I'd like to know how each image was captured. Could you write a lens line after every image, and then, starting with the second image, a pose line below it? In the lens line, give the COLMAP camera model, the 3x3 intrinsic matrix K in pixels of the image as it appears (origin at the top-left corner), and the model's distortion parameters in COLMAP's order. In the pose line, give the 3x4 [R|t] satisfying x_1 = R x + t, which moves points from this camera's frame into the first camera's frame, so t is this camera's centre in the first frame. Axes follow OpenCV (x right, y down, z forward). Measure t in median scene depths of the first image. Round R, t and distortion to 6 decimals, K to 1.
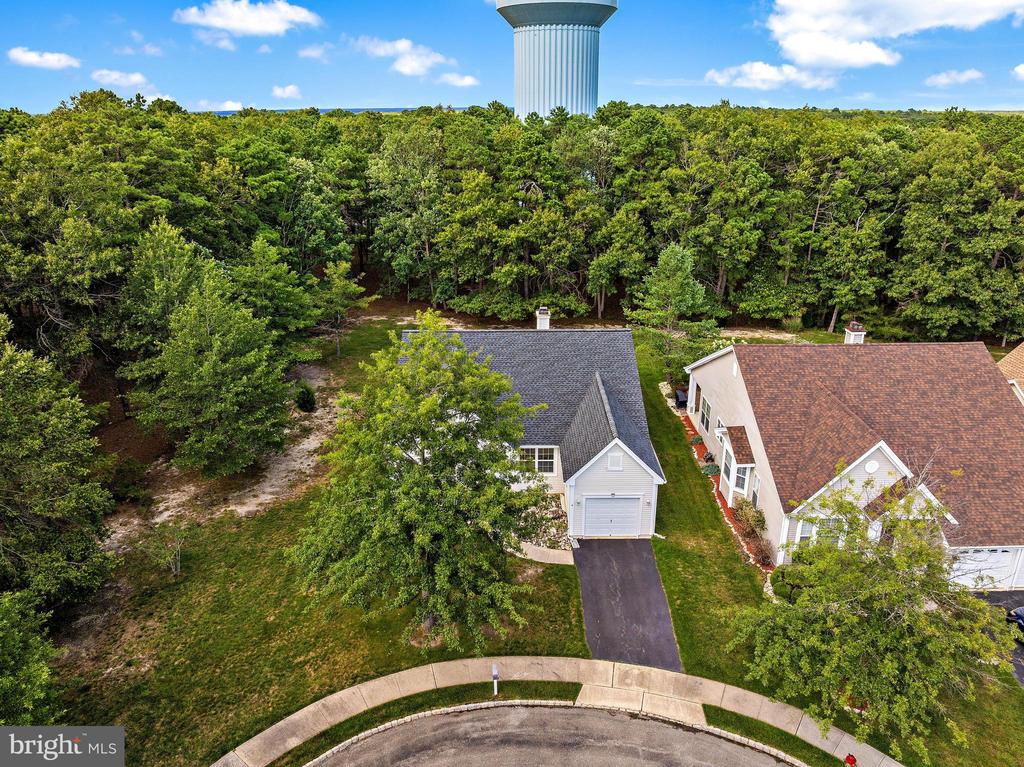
lens RADIAL K [[725.6, 0, 512.0], [0, 725.6, 383.5], [0, 0, 1]] dist [-0.025522, -0.001053]
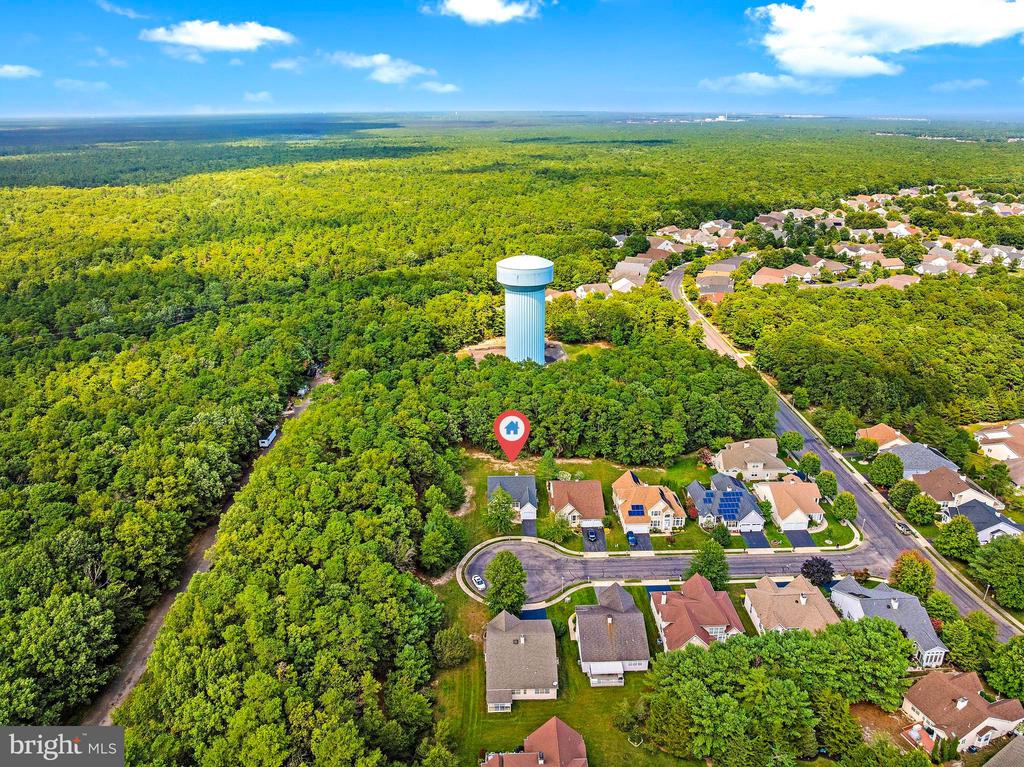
lens RADIAL K [[725.6, 0, 512.0], [0, 725.6, 383.5], [0, 0, 1]] dist [-0.025522, -0.001053]
pose [[0.999597, -0.008613, 0.027039, -0.145217], [0.008441, 0.999943, 0.006470, -0.933822], [-0.027093, -0.006239, 0.999613, -4.904879]]
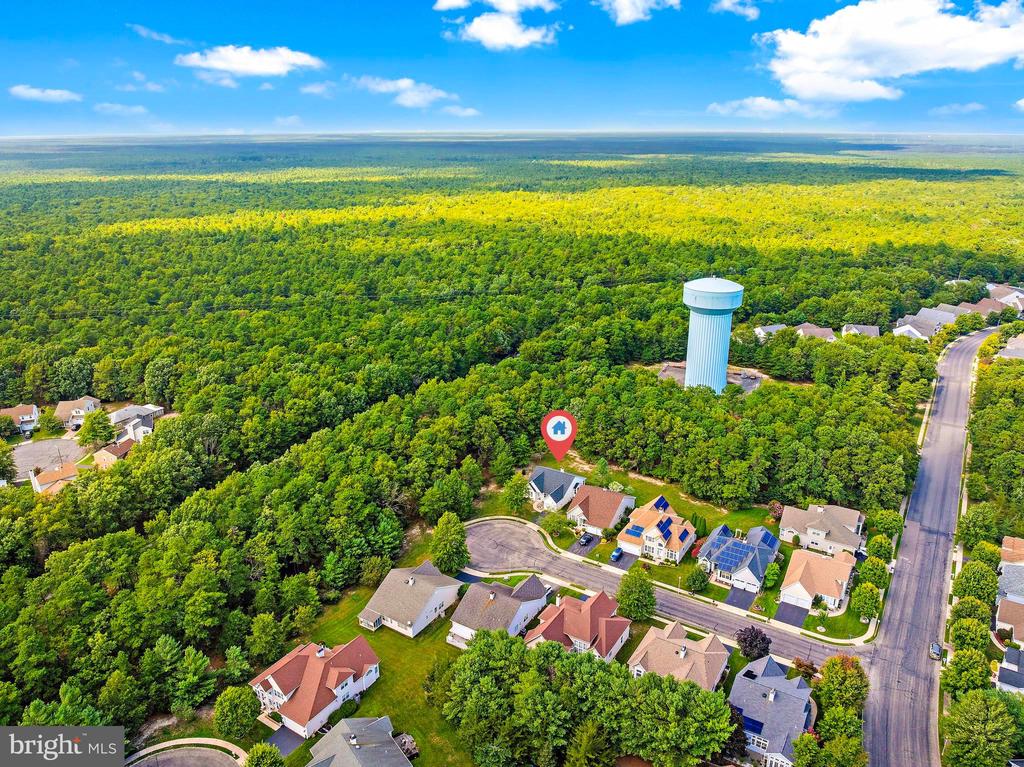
lens RADIAL K [[725.6, 0, 512.0], [0, 725.6, 383.5], [0, 0, 1]] dist [-0.025522, -0.001053]
pose [[0.849333, 0.183992, -0.494753, 2.811289], [-0.190812, 0.980921, 0.037227, -1.056636], [0.492163, 0.062786, 0.868236, -4.735858]]
